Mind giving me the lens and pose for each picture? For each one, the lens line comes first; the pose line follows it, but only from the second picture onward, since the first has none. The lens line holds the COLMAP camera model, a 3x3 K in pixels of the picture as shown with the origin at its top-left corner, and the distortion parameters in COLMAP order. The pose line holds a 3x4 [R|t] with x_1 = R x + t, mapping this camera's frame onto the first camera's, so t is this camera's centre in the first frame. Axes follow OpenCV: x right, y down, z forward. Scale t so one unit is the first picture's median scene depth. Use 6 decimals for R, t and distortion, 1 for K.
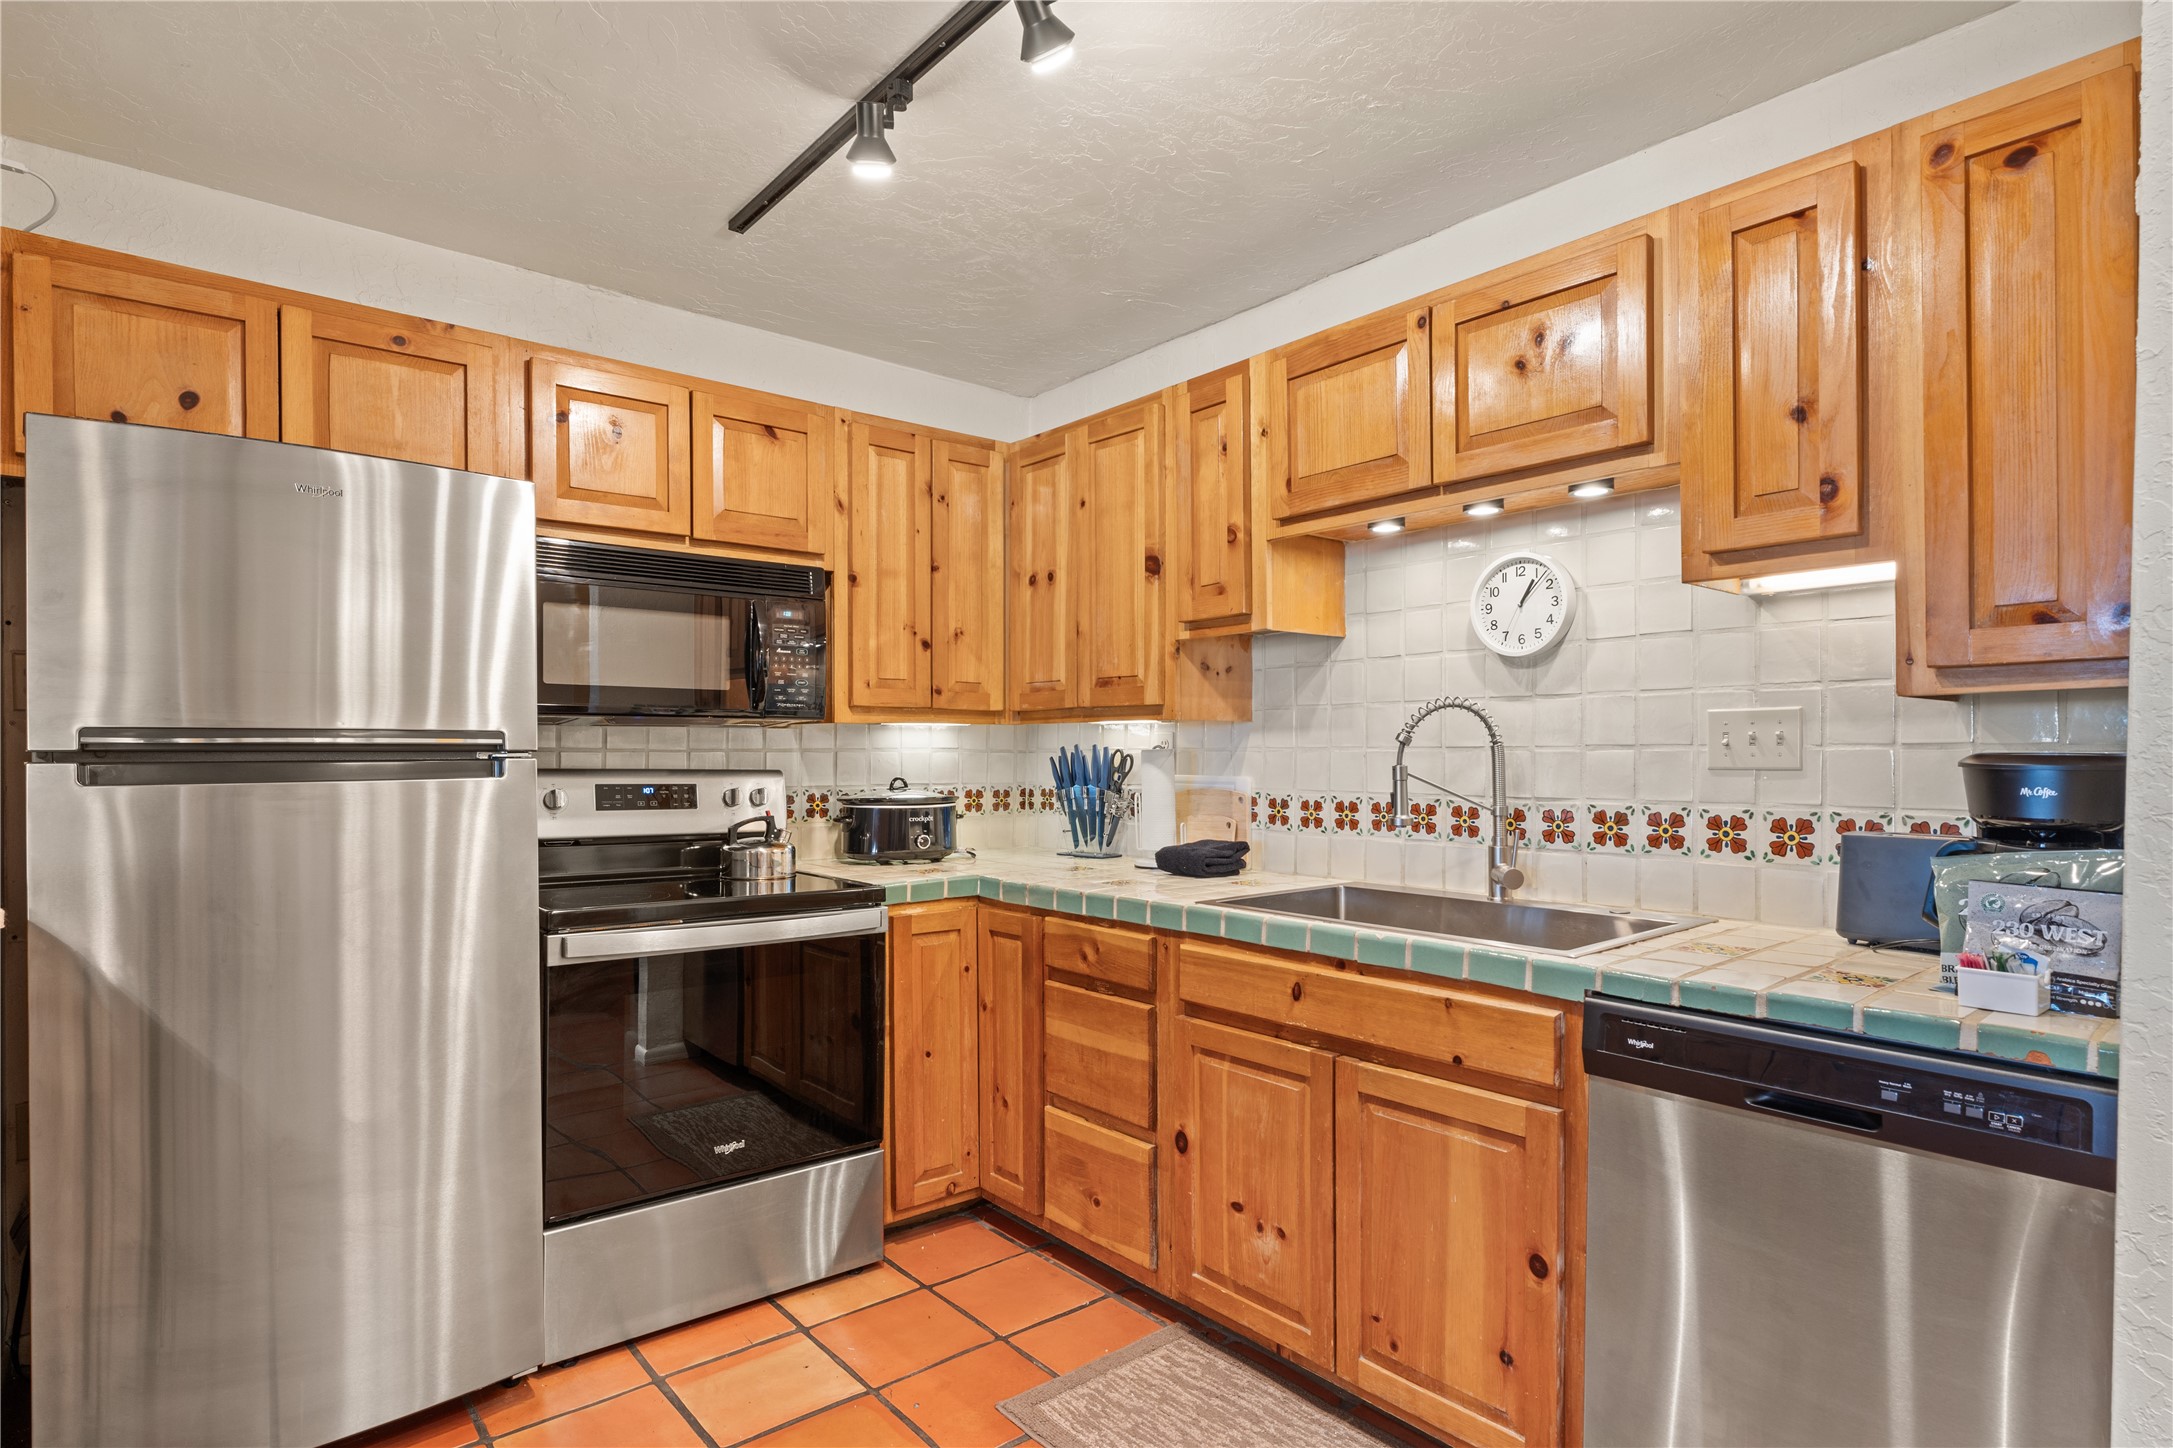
lens RADIAL K [[1120.4, 0, 1092.1], [0, 1120.4, 756.6], [0, 0, 1]] dist [-0.004615, 0.003234]
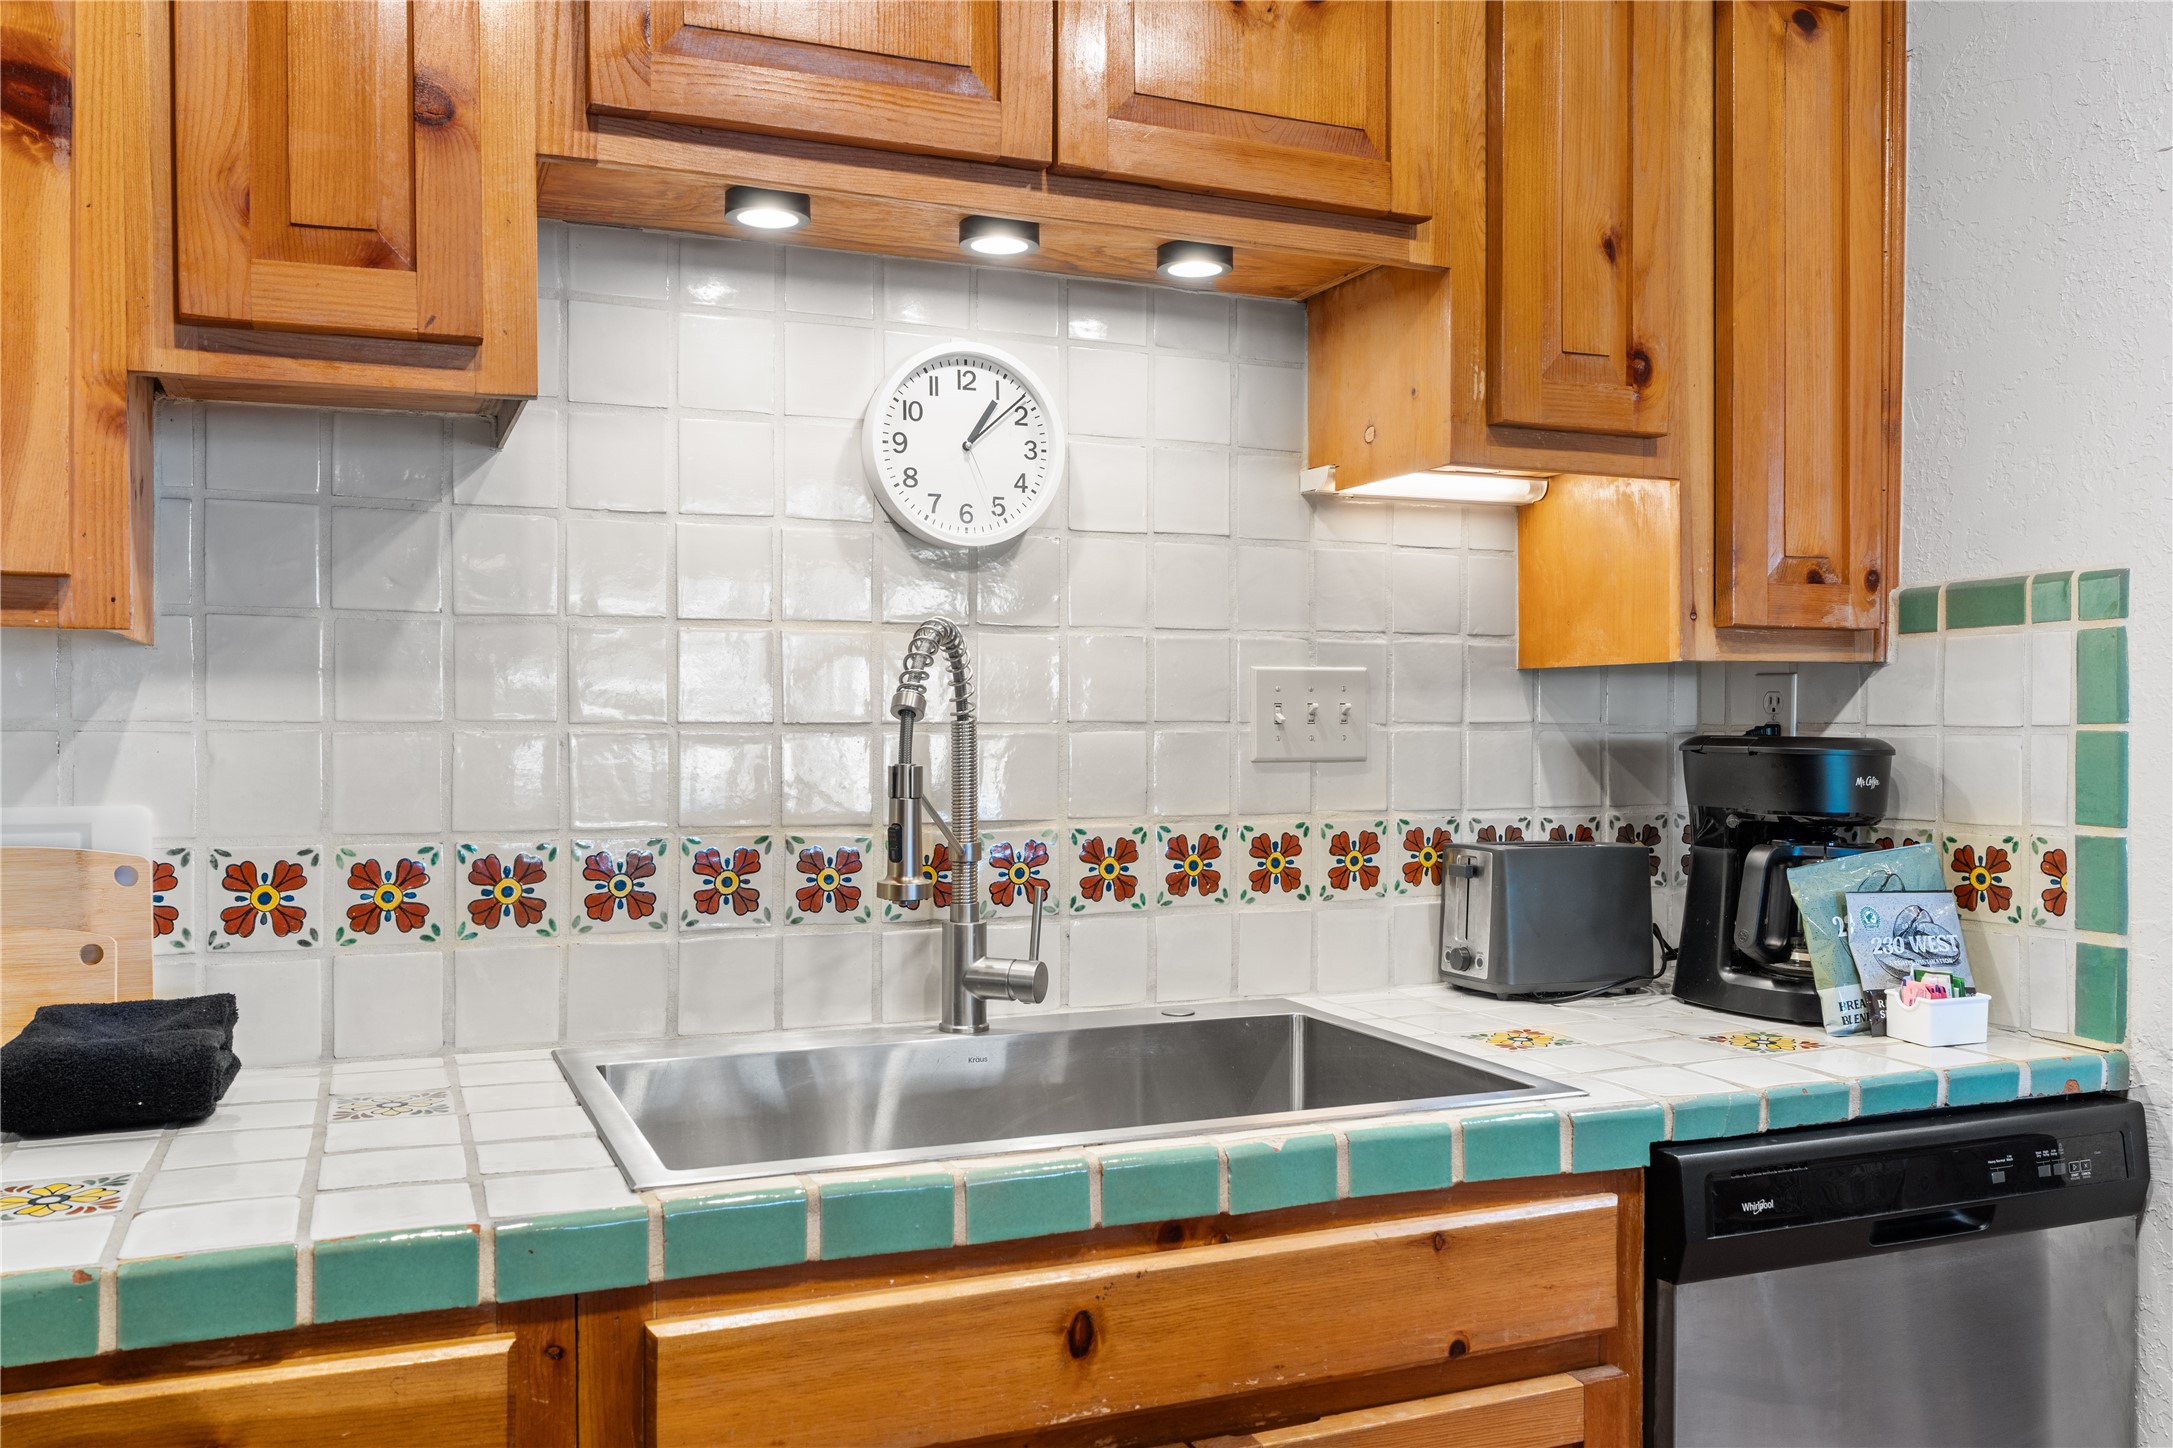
lens RADIAL K [[1721.6, 0, 1093.7], [0, 1721.6, 743.0], [0, 0, 1]] dist [0.004936, -0.002662]
pose [[0.295776, -0.005538, 0.955241, -0.370420], [0.003243, 0.999983, 0.004793, -0.003742], [-0.955252, 0.001680, 0.295789, 0.749633]]
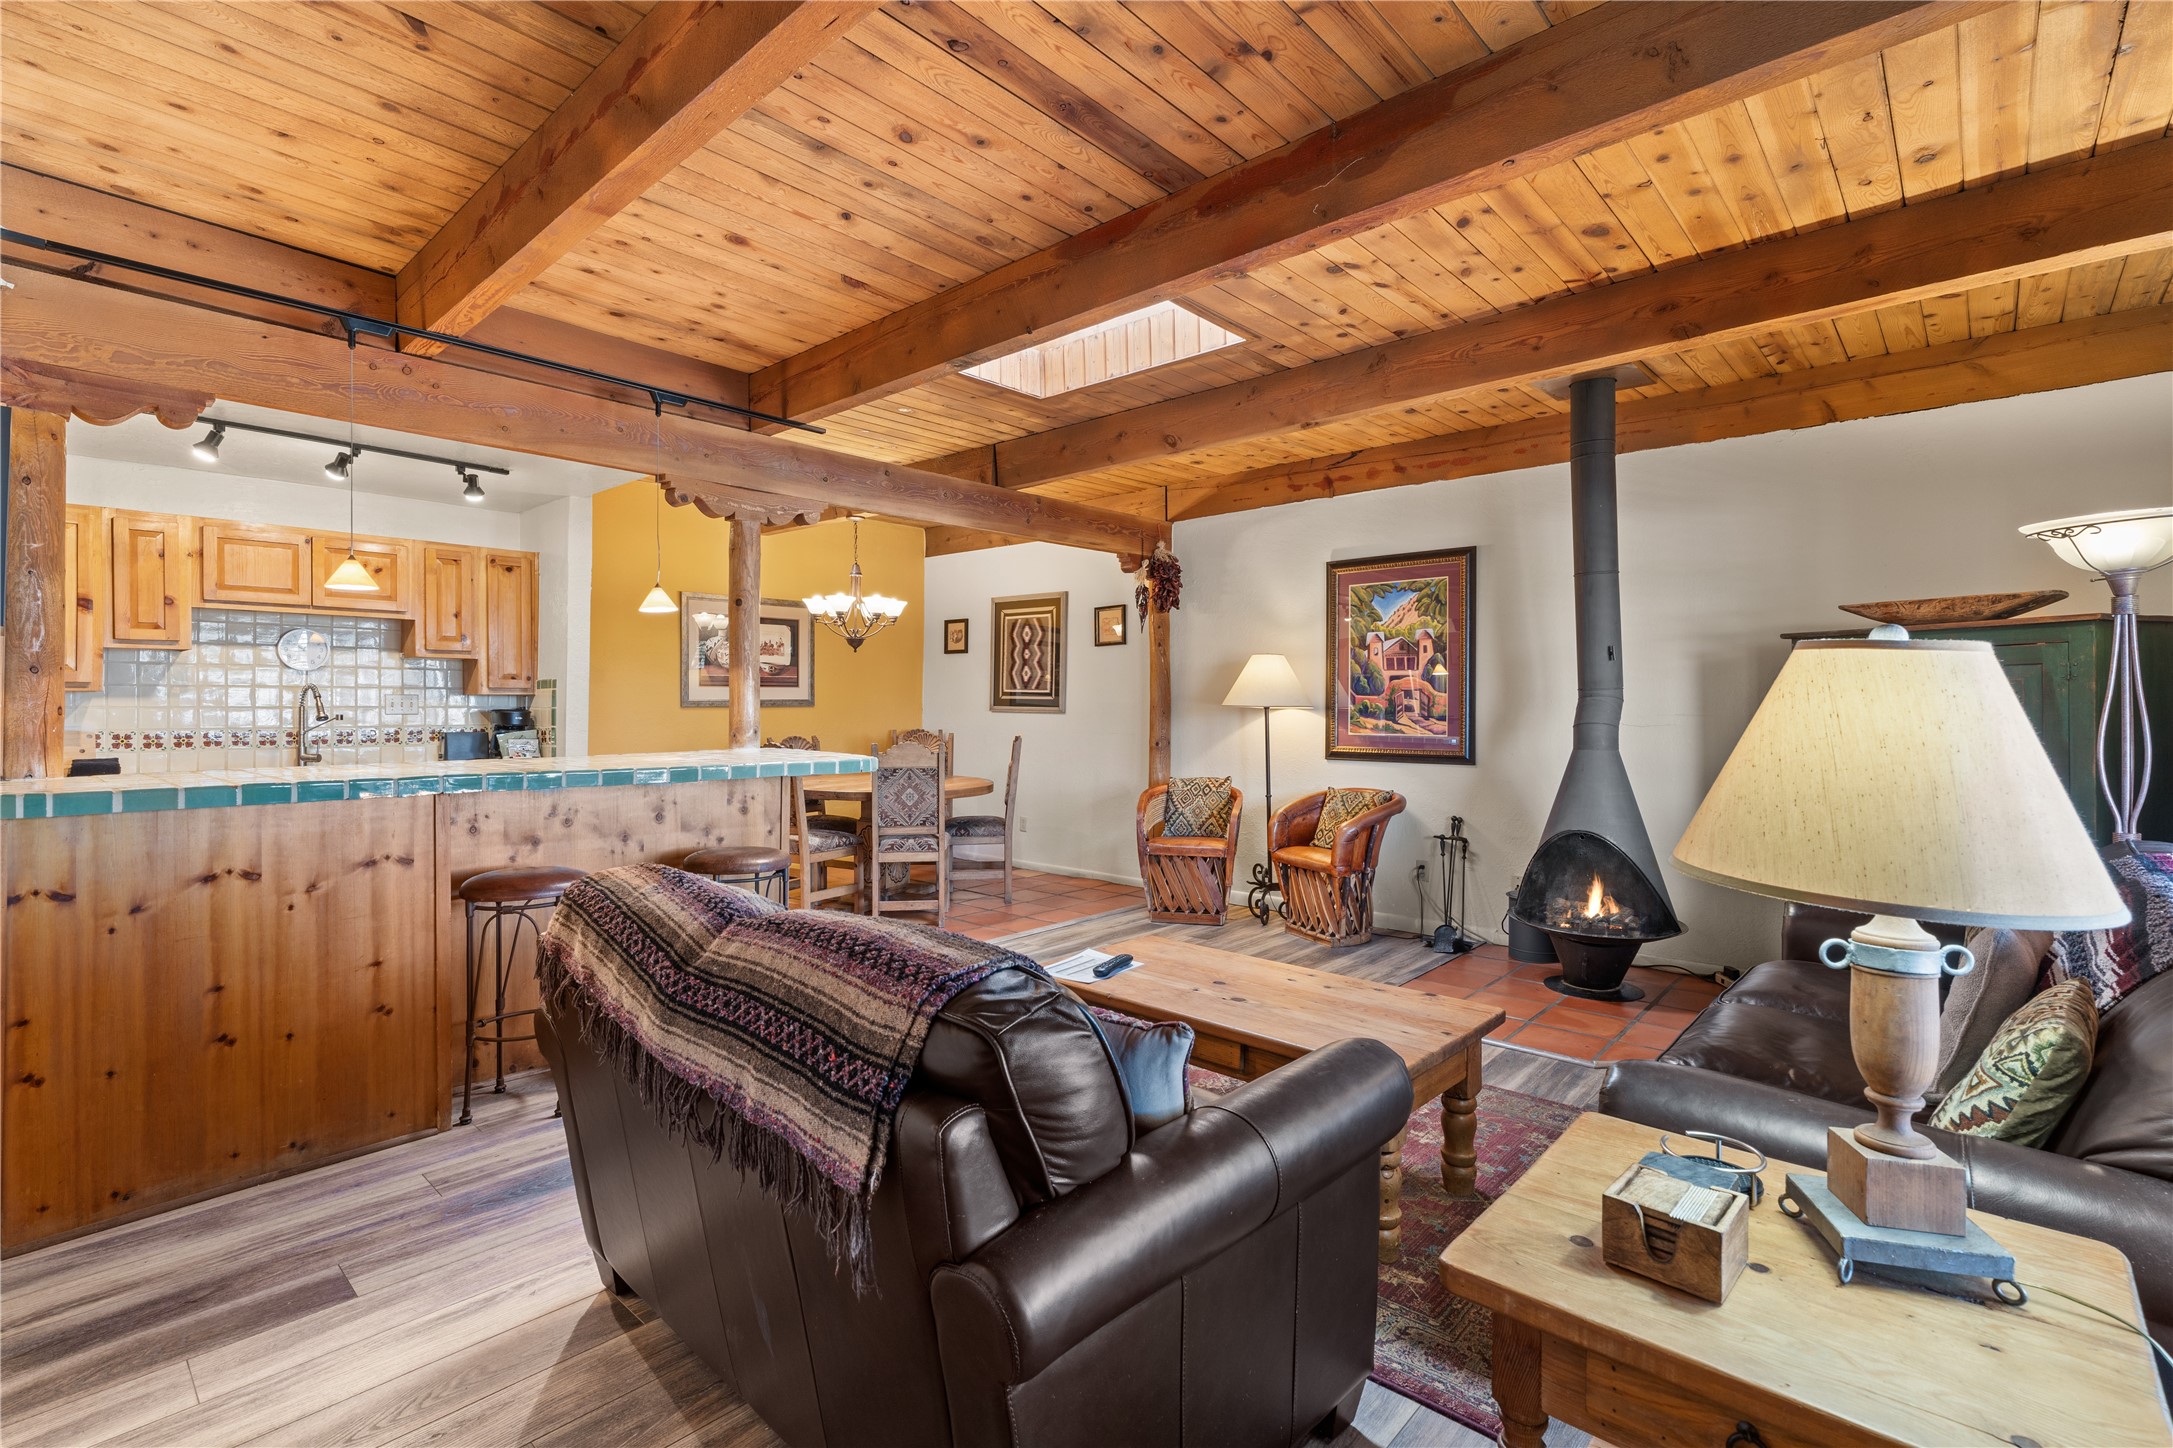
lens RADIAL K [[984.9, 0, 1077.2], [0, 984.9, 709.2], [0, 0, 1]] dist [-0.002731, 0.000651]
pose [[-0.127850, -0.002280, 0.991791, -2.103308], [0.002099, 0.999994, 0.002569, -0.005893], [-0.991791, 0.002411, -0.127845, -0.442257]]
